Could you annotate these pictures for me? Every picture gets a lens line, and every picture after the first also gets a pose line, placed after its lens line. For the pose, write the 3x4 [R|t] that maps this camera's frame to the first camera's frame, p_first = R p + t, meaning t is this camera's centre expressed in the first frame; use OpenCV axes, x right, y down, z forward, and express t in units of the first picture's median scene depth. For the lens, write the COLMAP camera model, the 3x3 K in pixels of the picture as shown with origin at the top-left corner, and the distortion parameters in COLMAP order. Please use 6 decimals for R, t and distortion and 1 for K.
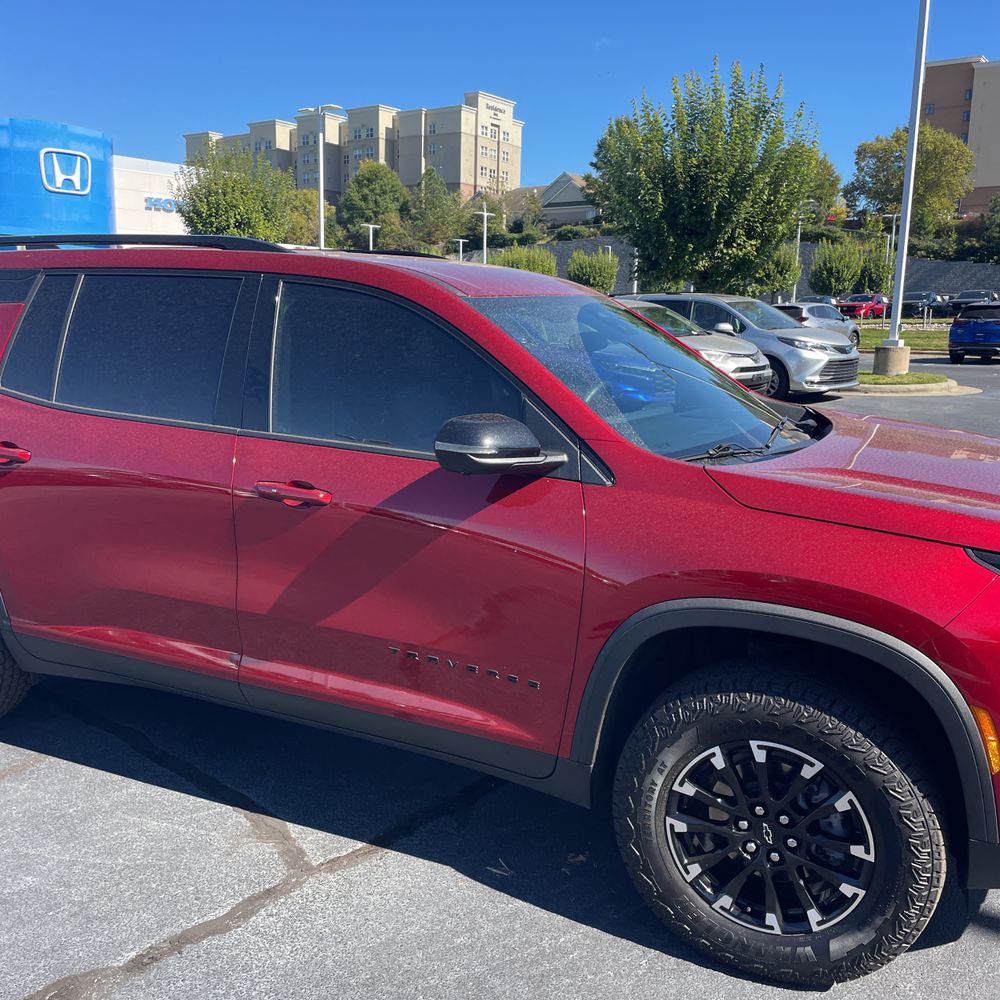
lens RADIAL K [[1012.9, 0, 499.9], [0, 1012.9, 491.5], [0, 0, 1]] dist [0.096850, -0.135016]
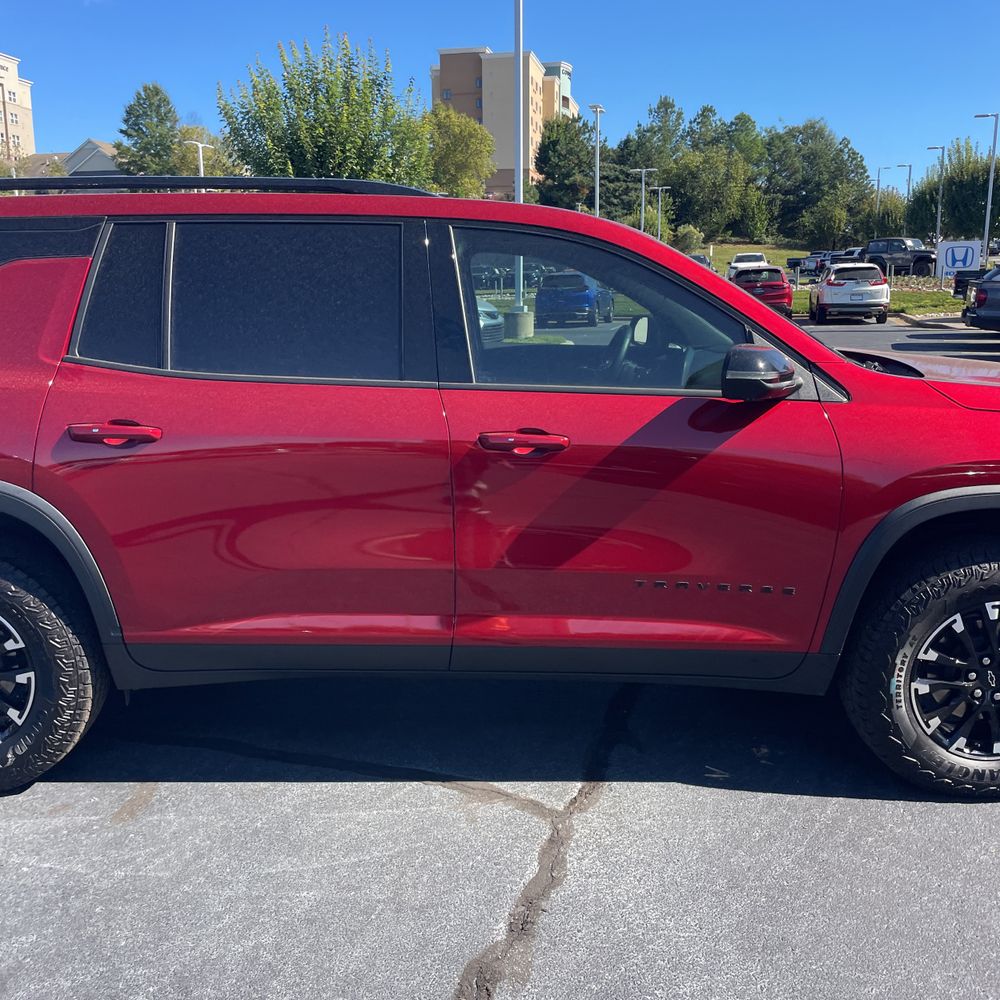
lens RADIAL K [[1012.9, 0, 499.9], [0, 1012.9, 491.5], [0, 0, 1]] dist [0.096850, -0.135016]
pose [[0.907393, -0.107511, 0.406299, -0.543018], [0.098563, 0.994203, 0.042956, 0.004761], [-0.408562, 0.001068, 0.912730, 0.099045]]
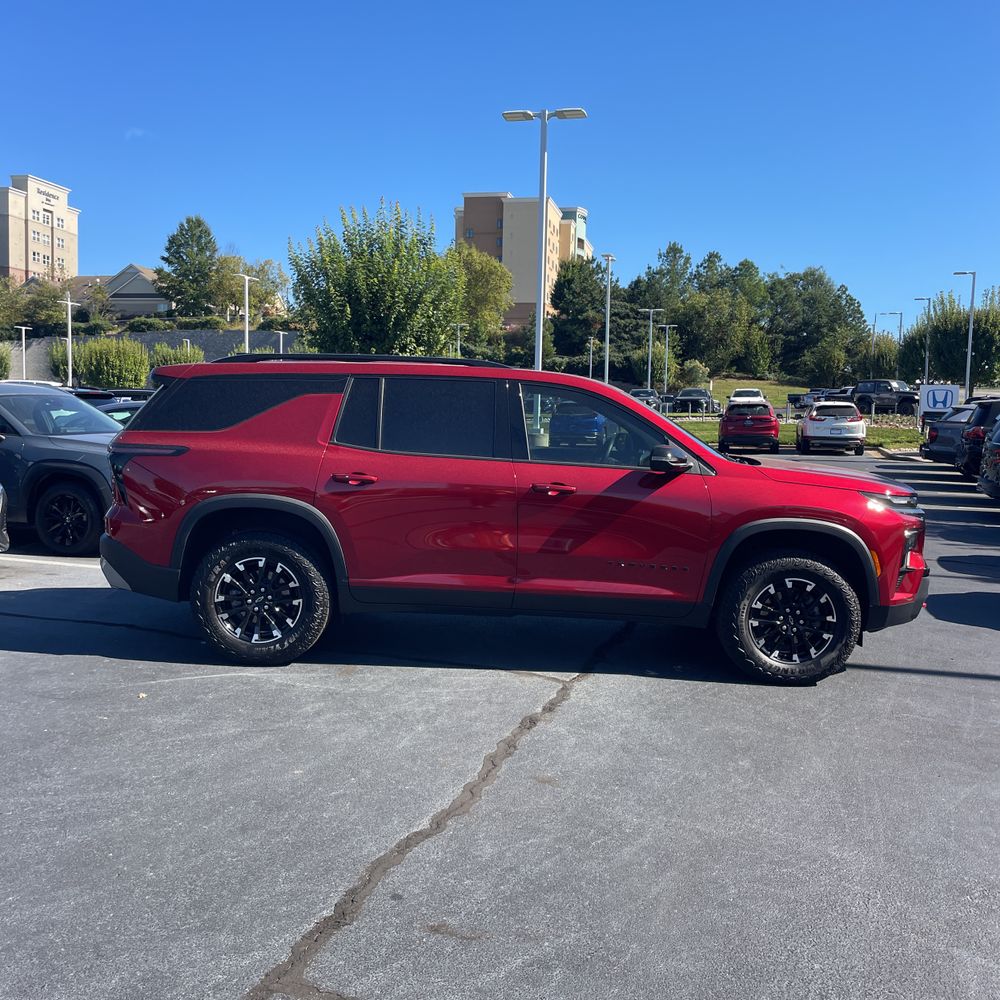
lens RADIAL K [[1012.9, 0, 499.9], [0, 1012.9, 491.5], [0, 0, 1]] dist [0.096850, -0.135016]
pose [[0.912829, -0.029618, 0.407267, -0.956583], [0.066547, 0.994823, -0.076808, 0.131077], [-0.402883, 0.097214, 0.910074, -0.655702]]
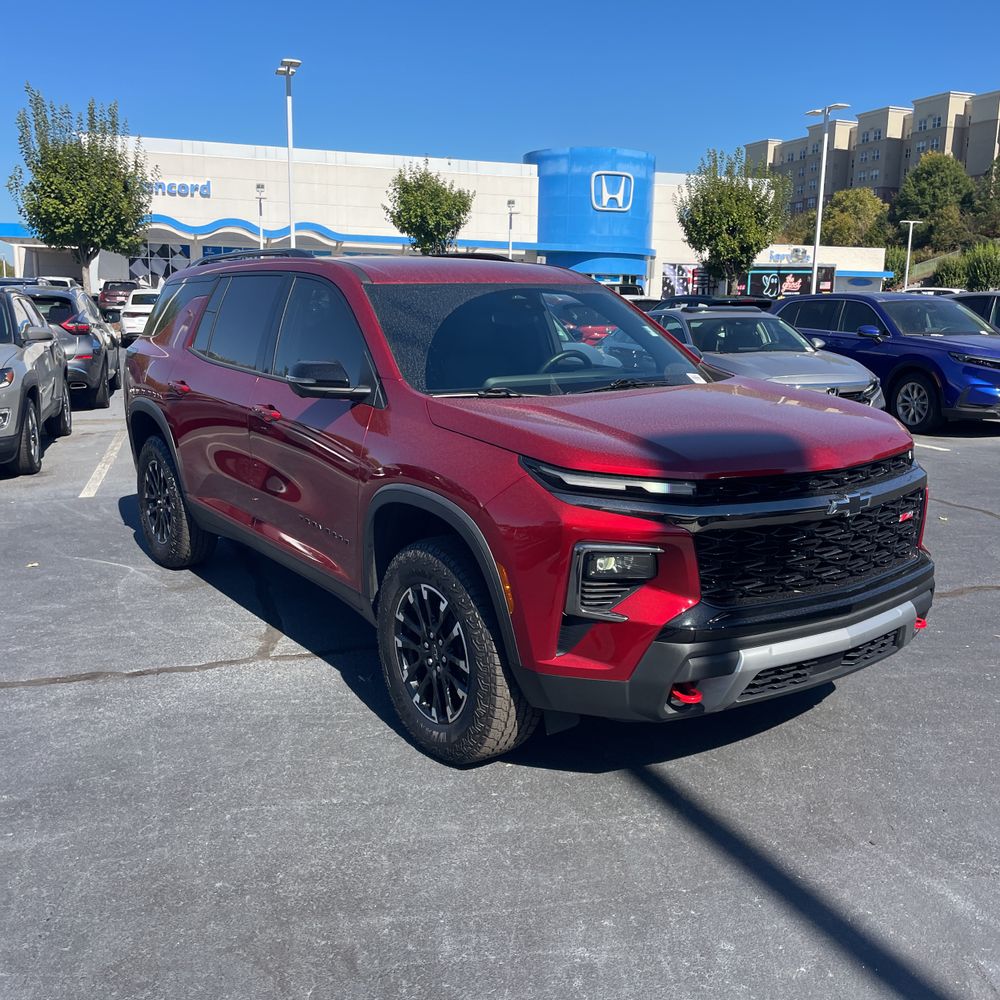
lens RADIAL K [[1012.9, 0, 499.9], [0, 1012.9, 491.5], [0, 0, 1]] dist [0.096850, -0.135016]
pose [[0.864626, 0.079383, -0.496106, 0.763508], [-0.081729, 0.996509, 0.017014, 0.057486], [0.495725, 0.025835, 0.868095, -0.146258]]
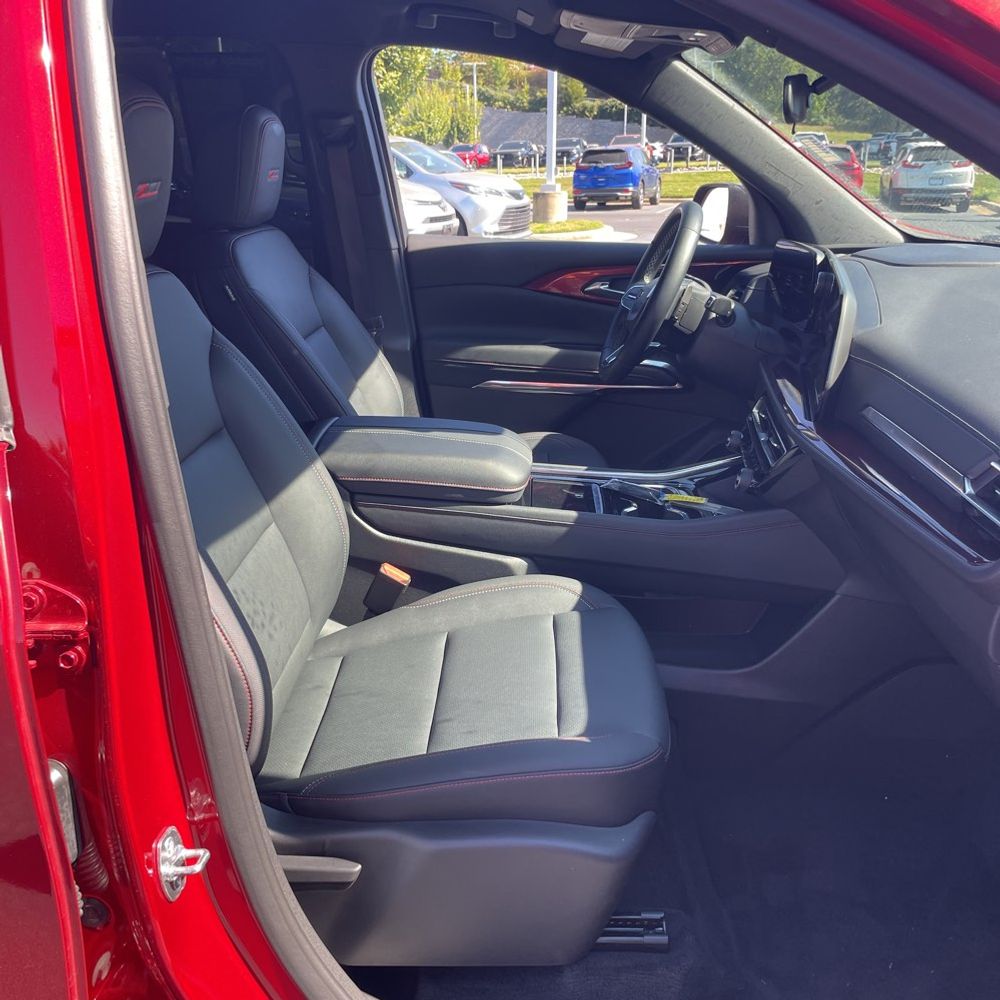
lens RADIAL K [[1038.5, 0, 516.0], [0, 1038.5, 499.1], [0, 0, 1]] dist [-0.013952, -0.000834]
pose [[0.917556, -0.138913, 0.372550, -0.226507], [0.087812, 0.984645, 0.150874, -0.056668], [-0.387788, -0.105721, 0.915666, 0.622345]]
